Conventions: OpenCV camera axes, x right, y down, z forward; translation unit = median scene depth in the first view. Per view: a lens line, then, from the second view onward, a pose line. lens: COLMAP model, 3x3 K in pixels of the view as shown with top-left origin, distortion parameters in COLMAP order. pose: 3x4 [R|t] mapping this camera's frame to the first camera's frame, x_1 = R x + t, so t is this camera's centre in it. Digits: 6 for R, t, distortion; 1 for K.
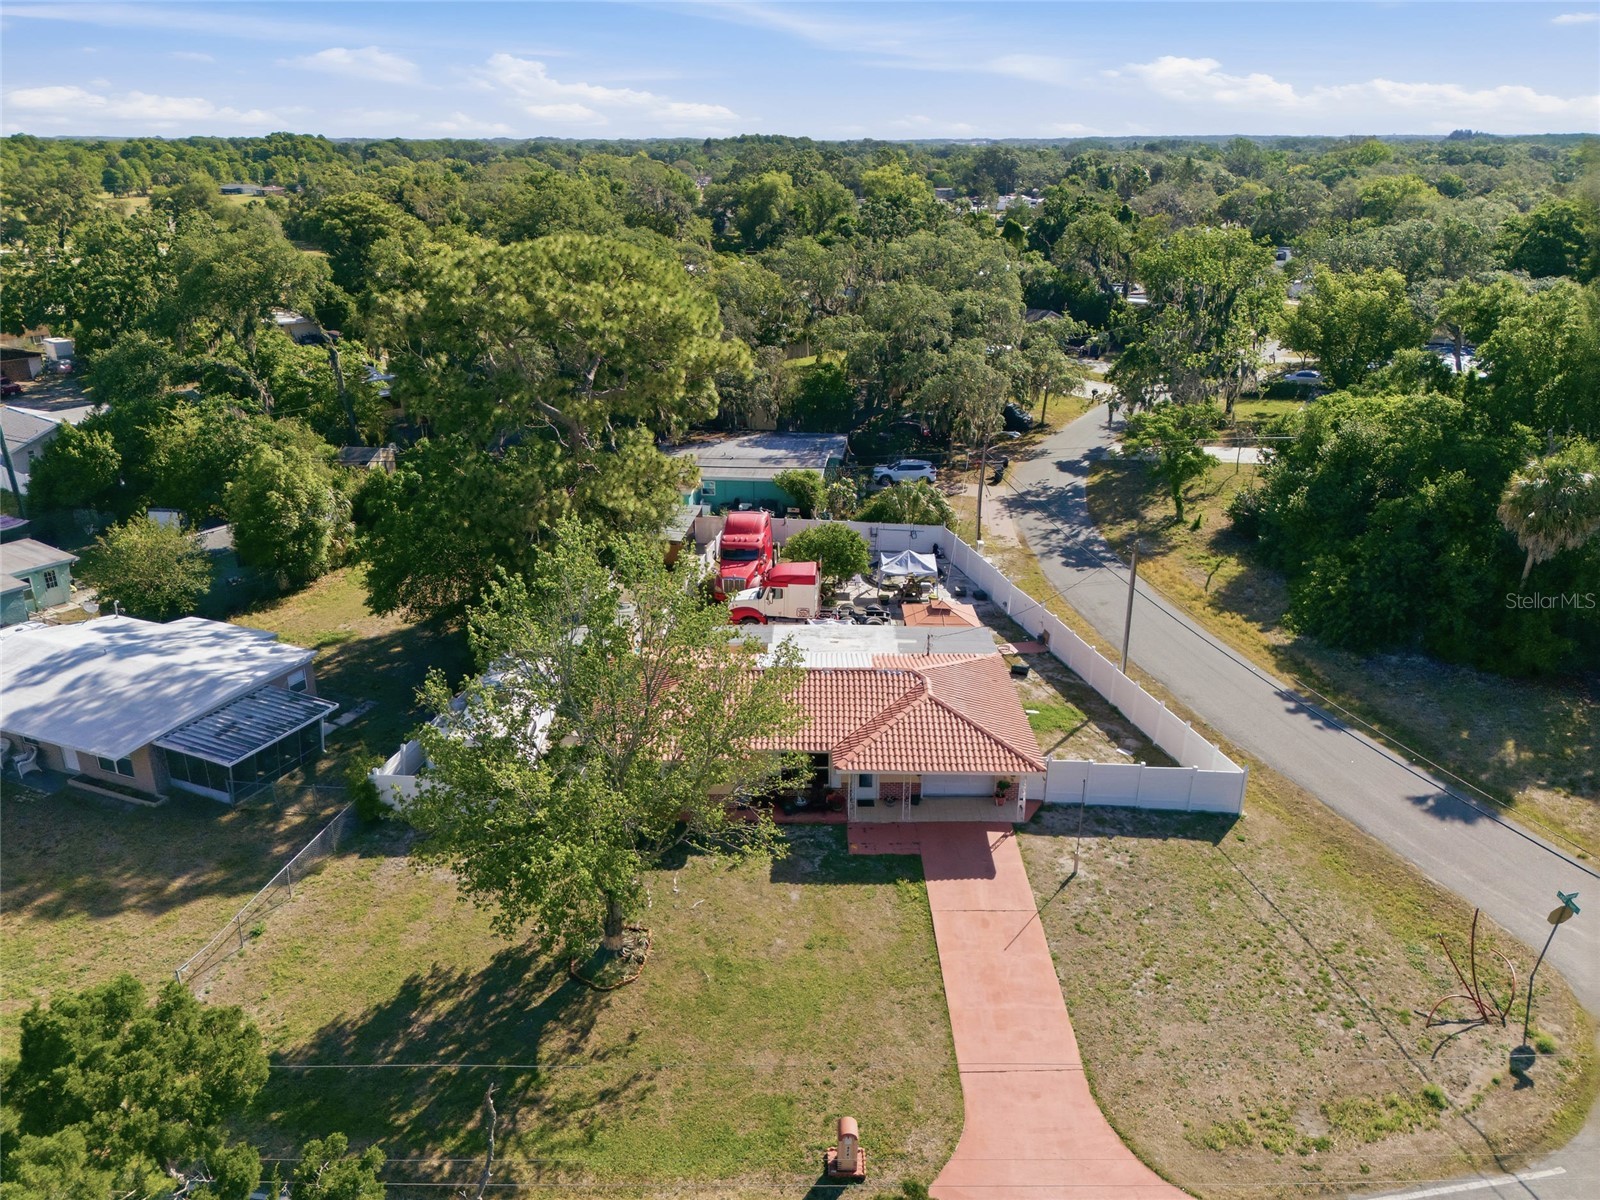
lens RADIAL K [[1171.1, 0, 805.5], [0, 1171.1, 601.7], [0, 0, 1]] dist [0.107058, -0.108762]
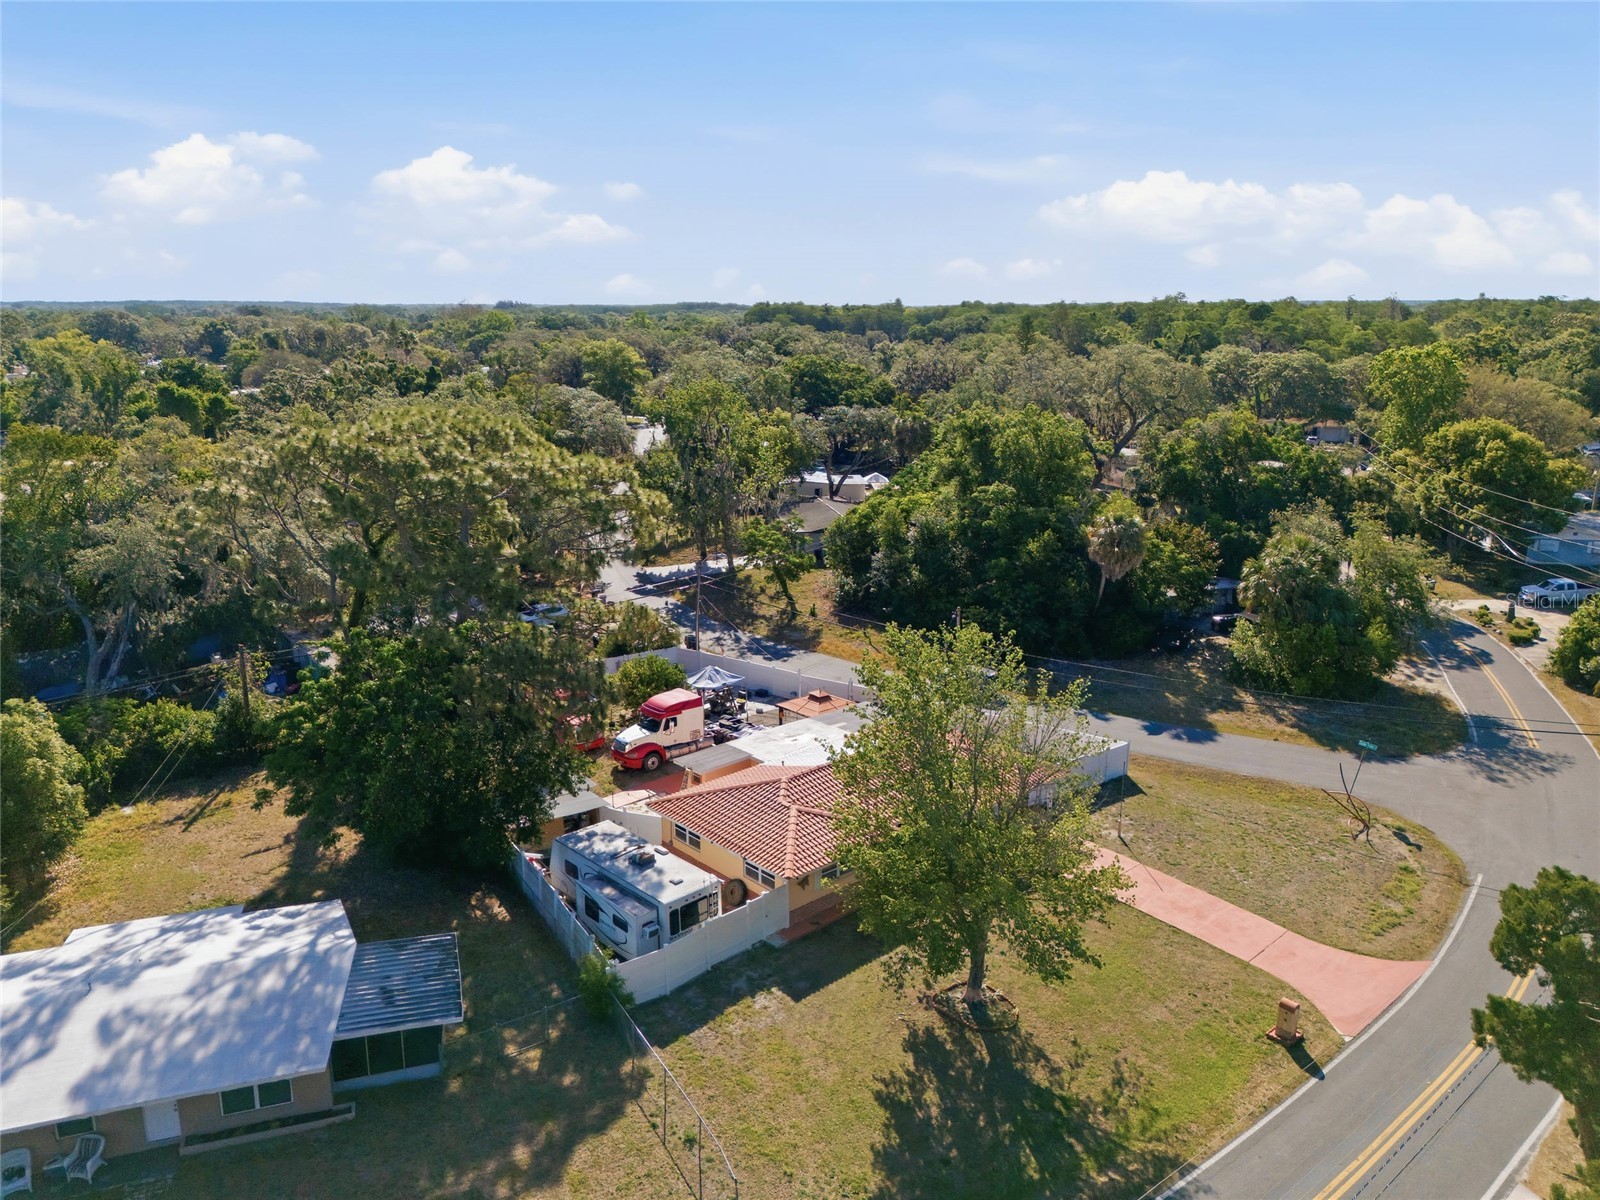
lens RADIAL K [[1175.0, 0, 796.5], [0, 1175.0, 599.7], [0, 0, 1]] dist [0.093005, -0.097543]
pose [[0.745797, -0.161761, 0.646235, -0.732501], [0.242761, 0.969360, -0.037520, -0.057421], [-0.620365, 0.184863, 0.762216, 0.133854]]
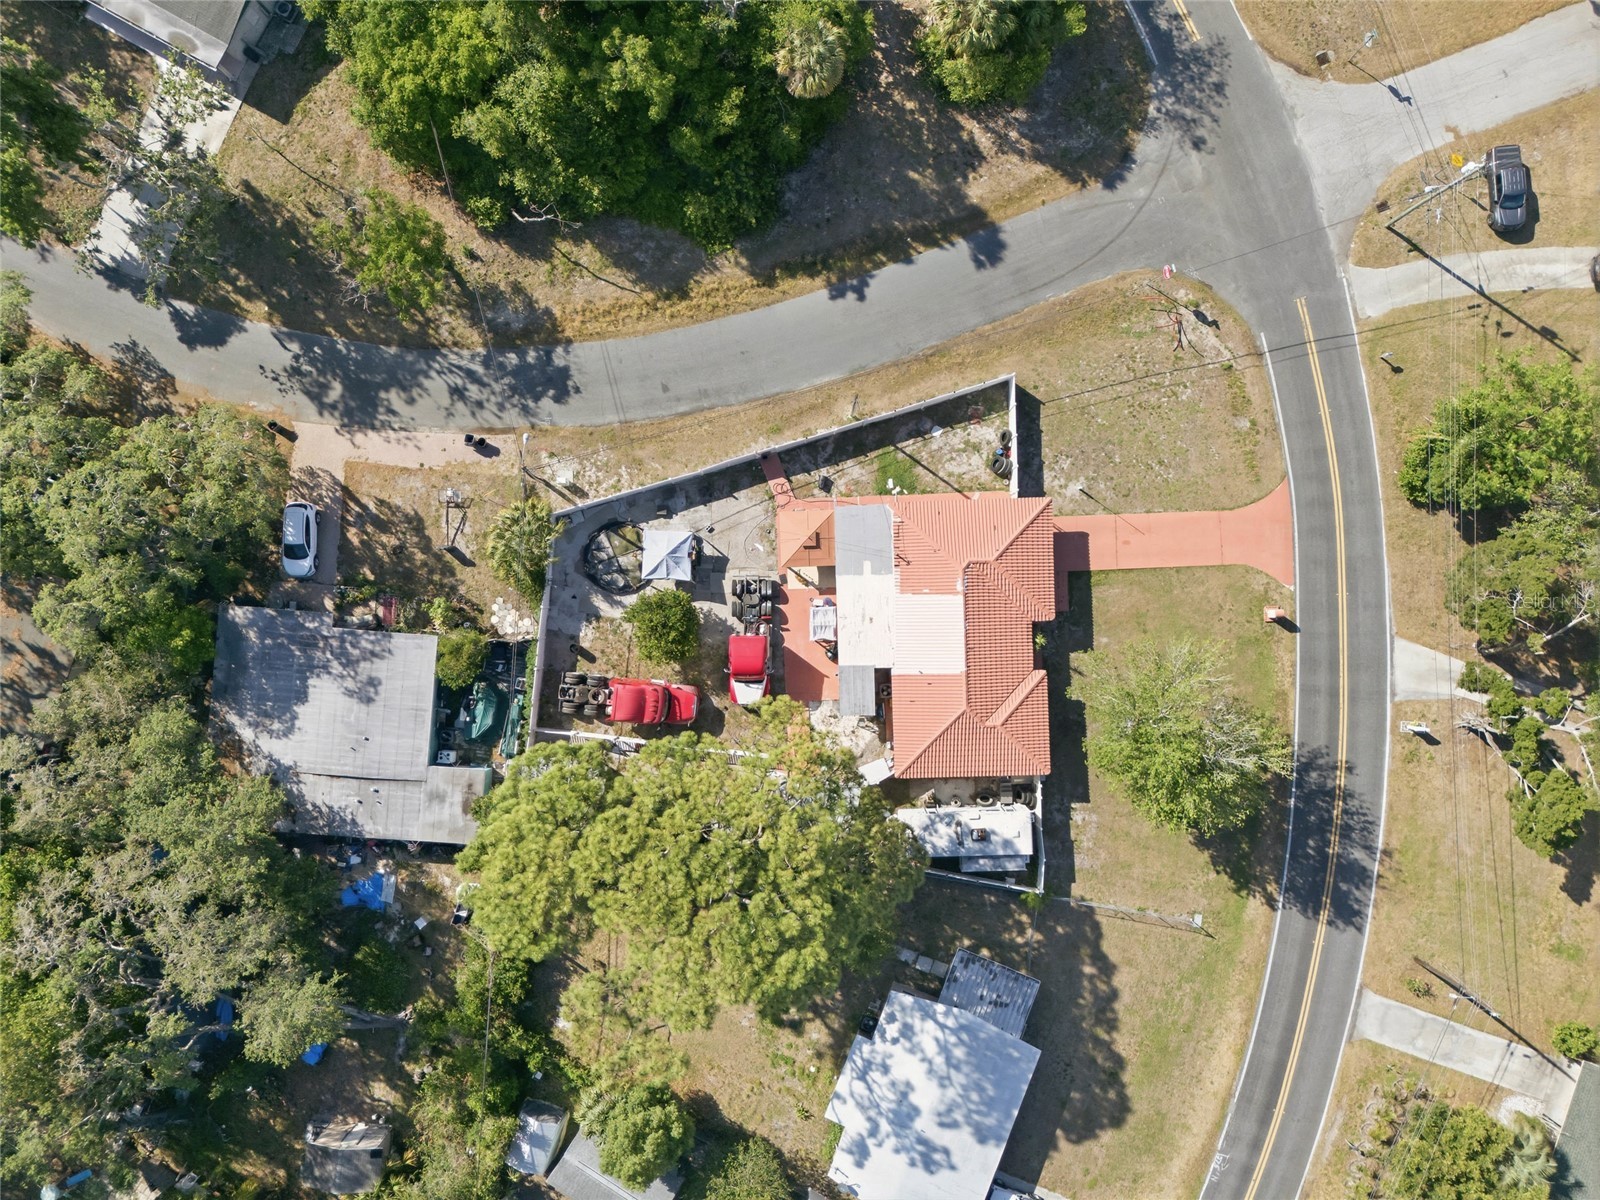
lens RADIAL K [[1223.4, 0, 833.0], [0, 1223.4, 607.3], [0, 0, 1]] dist [0.058436, -0.002164]
pose [[-0.027907, -0.999599, -0.004711, 0.052536], [0.368959, -0.014680, 0.929330, -1.430163], [-0.929027, 0.024197, 0.369221, 0.551536]]
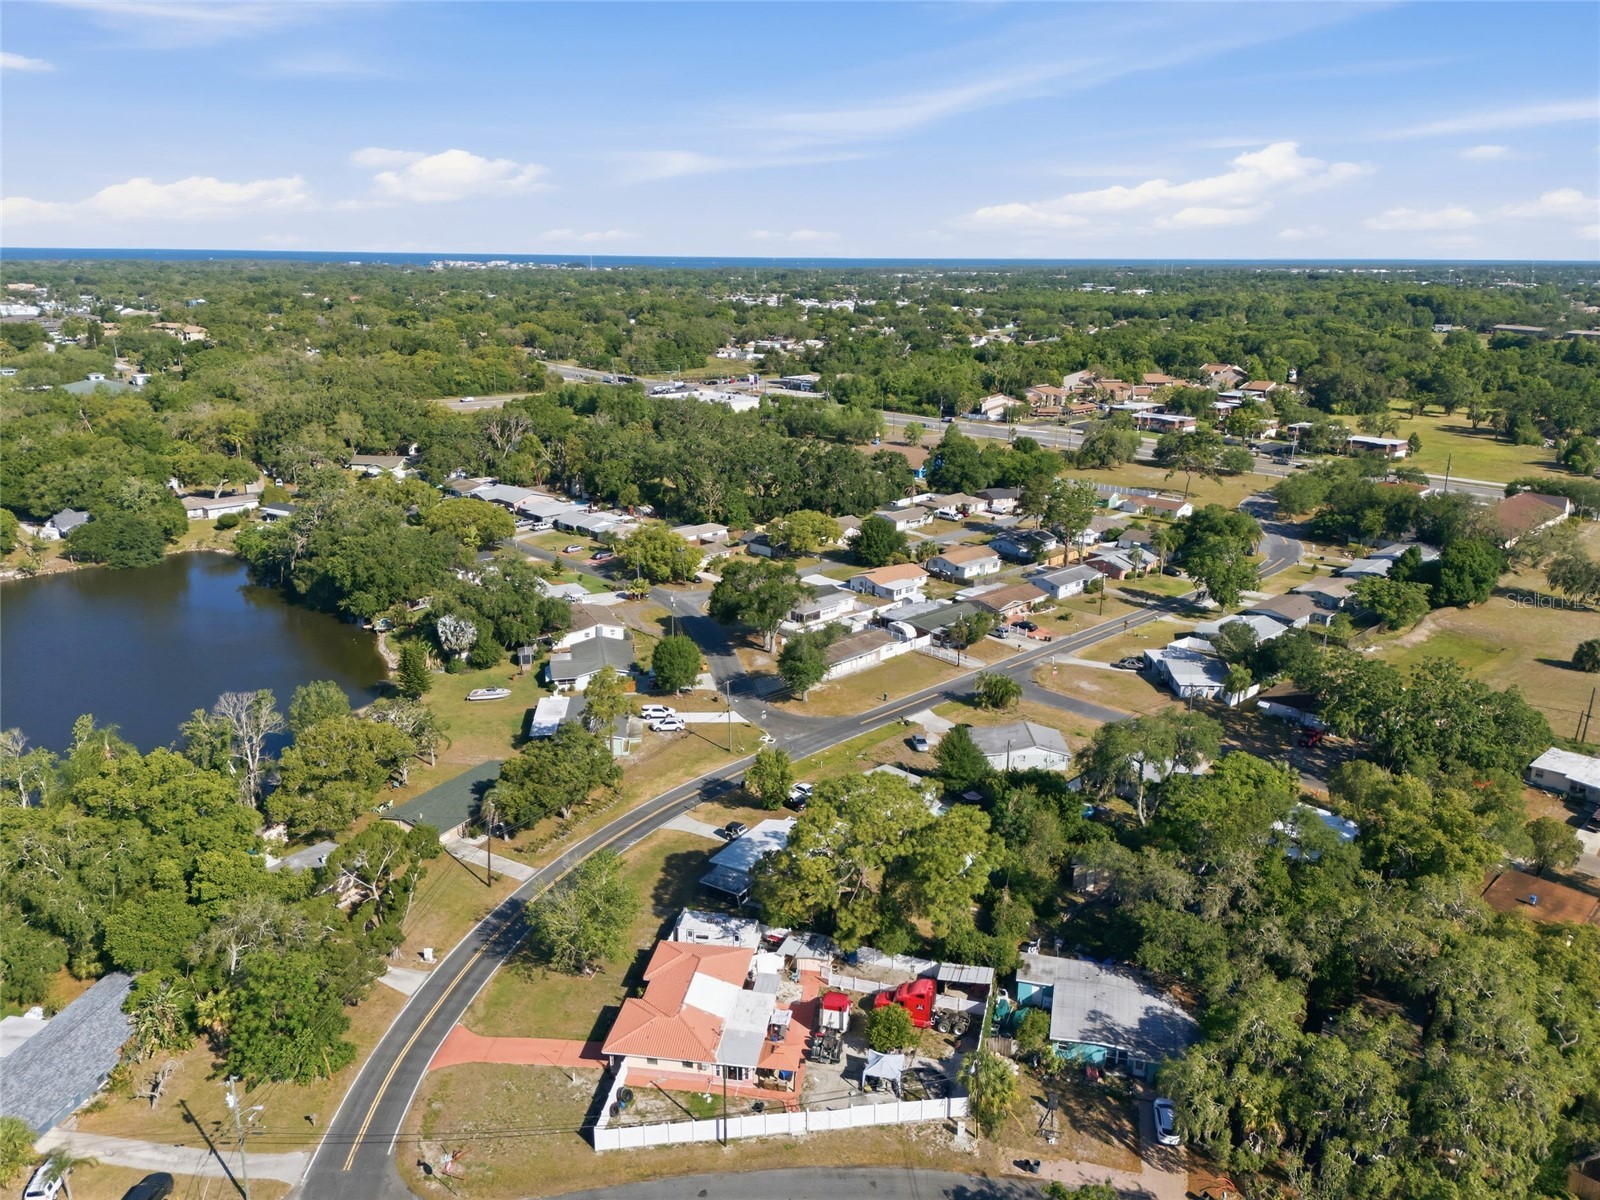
lens RADIAL K [[1169.2, 0, 800.5], [0, 1169.2, 623.4], [0, 0, 1]] dist [0.095185, -0.098256]
pose [[-0.146209, 0.295258, -0.944164, 1.872020], [-0.363644, 0.871557, 0.328864, -1.346784], [0.919992, 0.391423, -0.020061, 0.936716]]
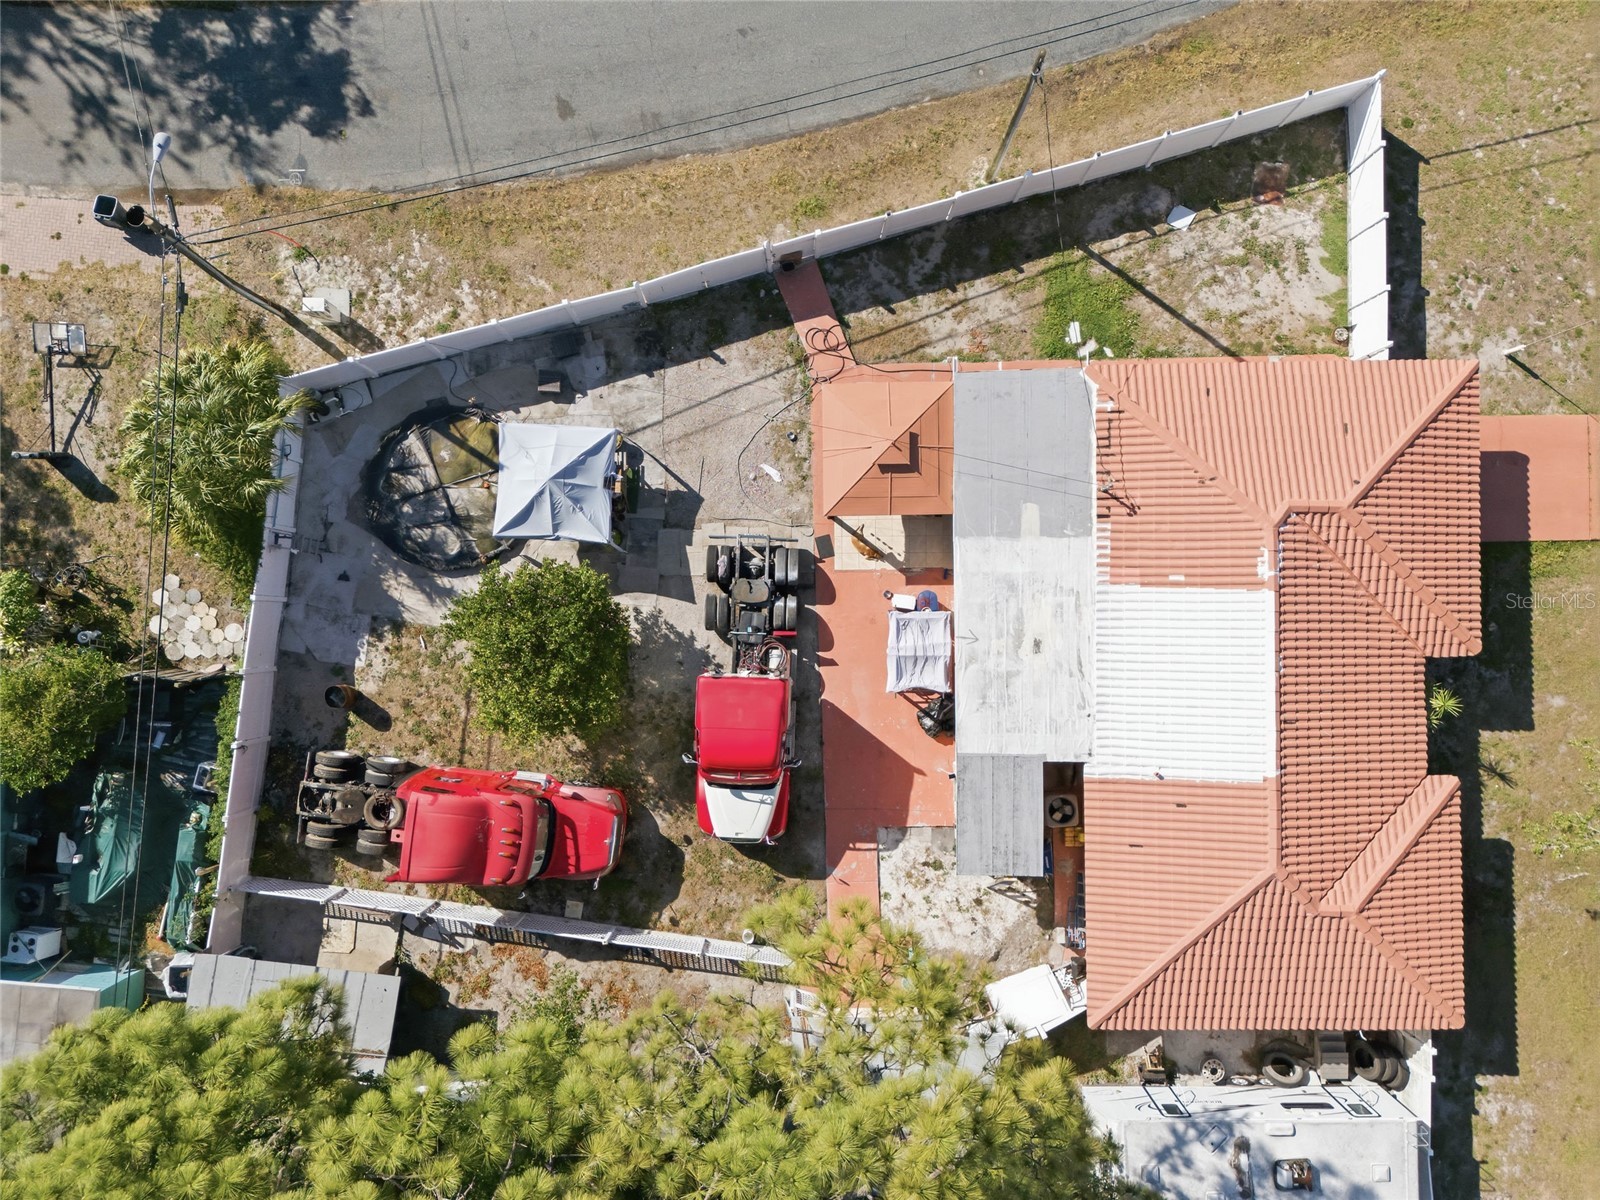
lens RADIAL K [[1177.2, 0, 827.9], [0, 1177.2, 600.6], [0, 0, 1]] dist [0.022494, 0.004636]
pose [[-0.007050, -0.999957, 0.005957, 0.048691], [0.362908, 0.002993, 0.931820, -0.584929], [-0.931798, 0.008732, 0.362871, 0.960173]]
